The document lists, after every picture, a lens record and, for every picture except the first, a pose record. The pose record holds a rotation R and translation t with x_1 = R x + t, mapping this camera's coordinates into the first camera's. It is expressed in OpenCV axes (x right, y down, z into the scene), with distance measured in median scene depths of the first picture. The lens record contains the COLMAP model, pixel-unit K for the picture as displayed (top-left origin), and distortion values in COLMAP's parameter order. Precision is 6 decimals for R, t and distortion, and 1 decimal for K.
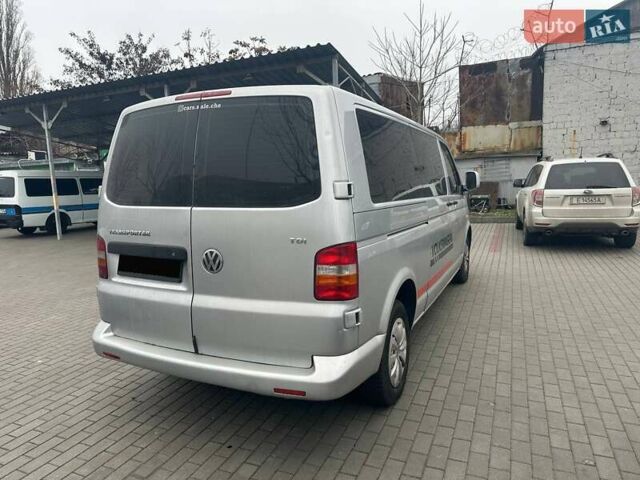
lens RADIAL K [[452.8, 0, 318.8], [0, 452.8, 239.2], [0, 0, 1]] dist [0.009222, -0.002859]
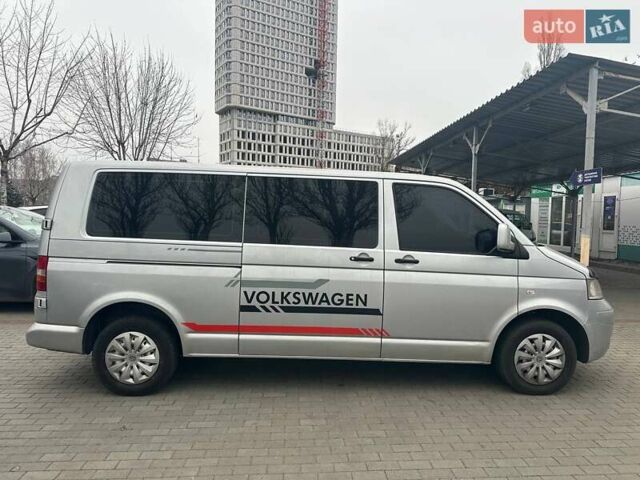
lens RADIAL K [[452.8, 0, 318.8], [0, 452.8, 239.2], [0, 0, 1]] dist [0.009222, -0.002859]
pose [[0.449447, 0.086935, -0.889067, 0.272937], [-0.153491, 0.987967, 0.019012, -0.032587], [0.880021, 0.127919, 0.457383, 0.152286]]
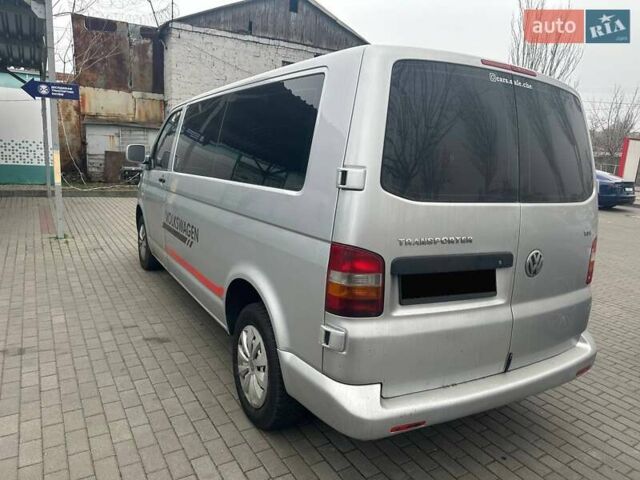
lens RADIAL K [[452.8, 0, 318.8], [0, 452.8, 239.2], [0, 0, 1]] dist [0.009222, -0.002859]
pose [[0.567834, -0.091376, 0.818056, -0.177927], [0.035259, 0.995607, 0.086734, -0.013622], [-0.822388, -0.020406, 0.568561, 0.123606]]
